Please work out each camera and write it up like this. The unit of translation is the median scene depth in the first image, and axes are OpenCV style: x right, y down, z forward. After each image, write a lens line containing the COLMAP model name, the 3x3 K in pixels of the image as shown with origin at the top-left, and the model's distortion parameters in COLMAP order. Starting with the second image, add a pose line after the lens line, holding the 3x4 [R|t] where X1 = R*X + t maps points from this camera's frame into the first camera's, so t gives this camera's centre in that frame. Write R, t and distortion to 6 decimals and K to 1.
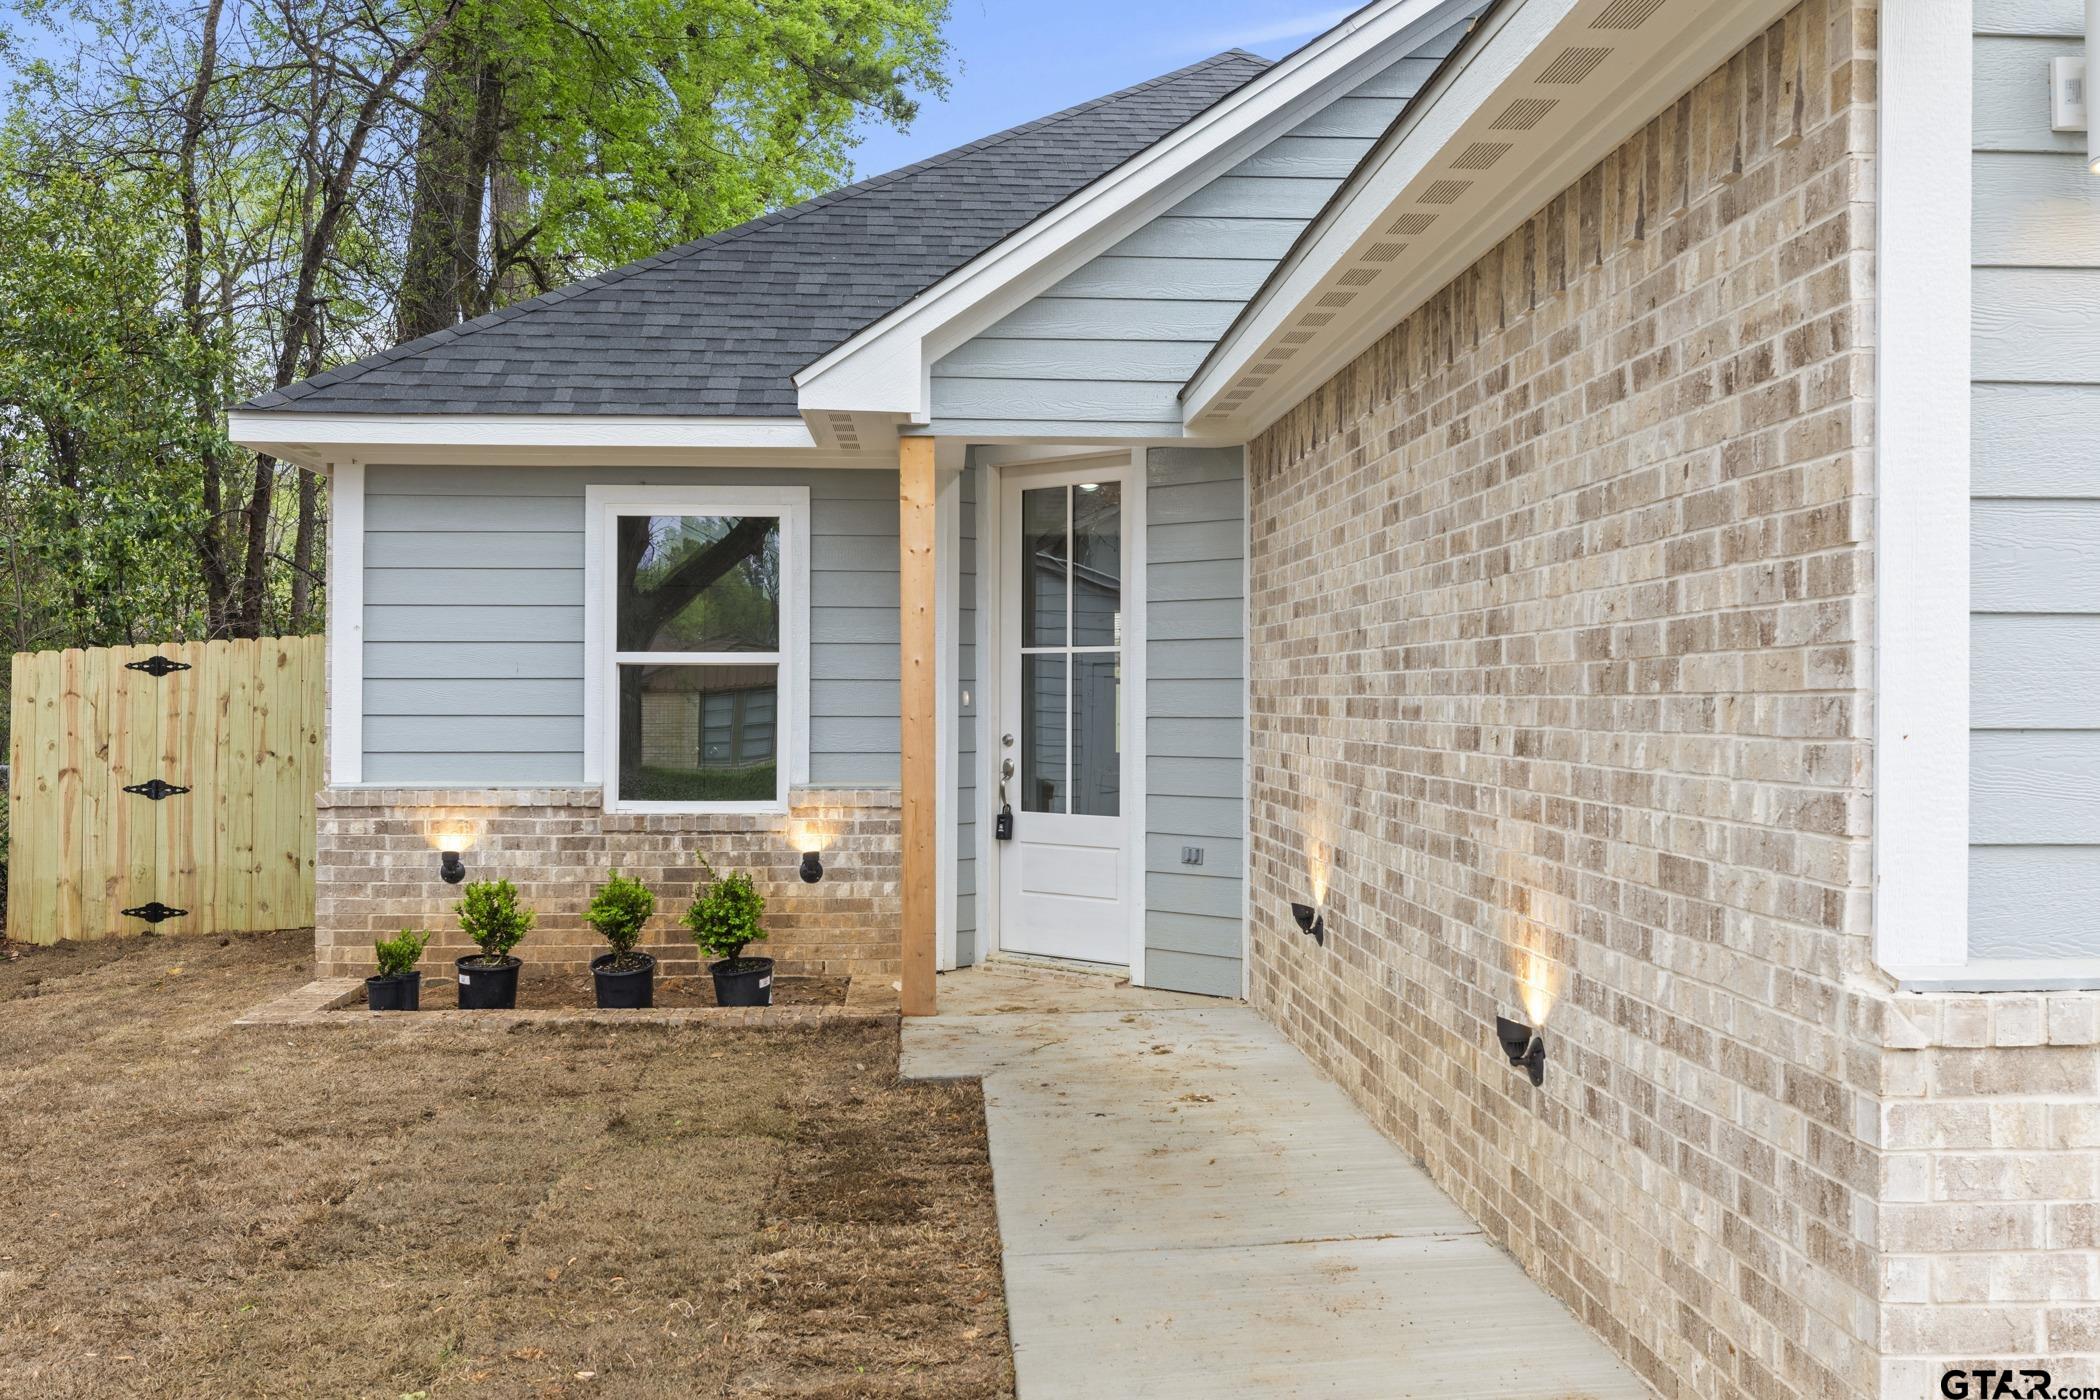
lens RADIAL K [[1843.0, 0, 1042.7], [0, 1843.0, 696.0], [0, 0, 1]] dist [-0.005100, 0.003608]
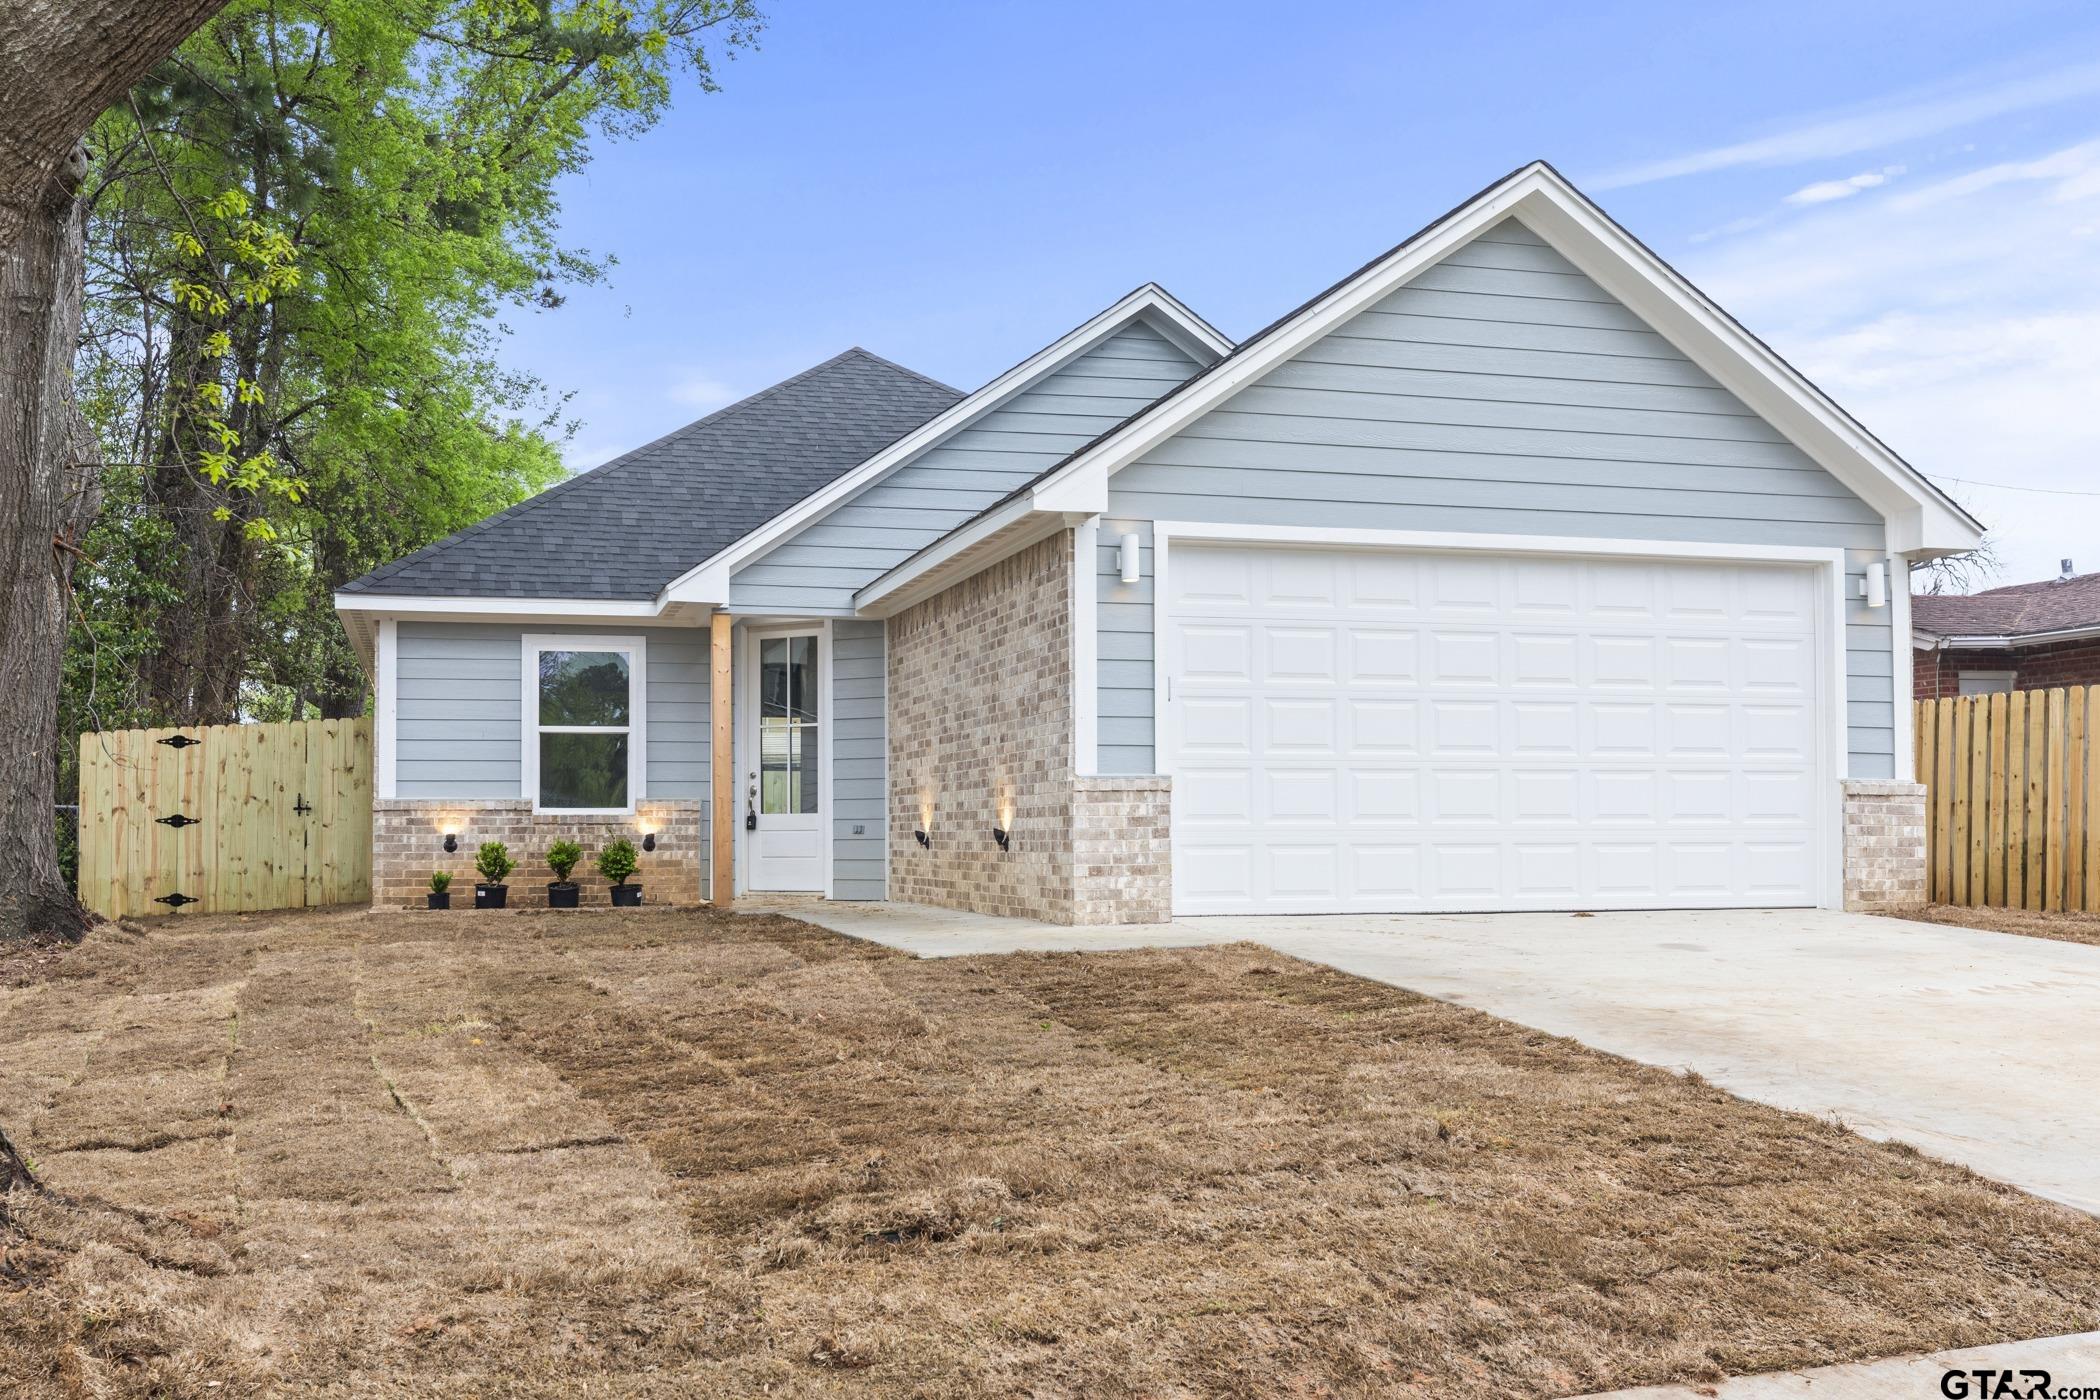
lens RADIAL K [[2080.2, 0, 1048.7], [0, 2080.2, 704.4], [0, 0, 1]] dist [-0.008899, 0.000000]
pose [[0.974095, 0.005919, 0.226062, -0.211554], [0.009112, 0.997818, -0.065391, 0.096371], [-0.225956, 0.065757, 0.971916, -1.138845]]
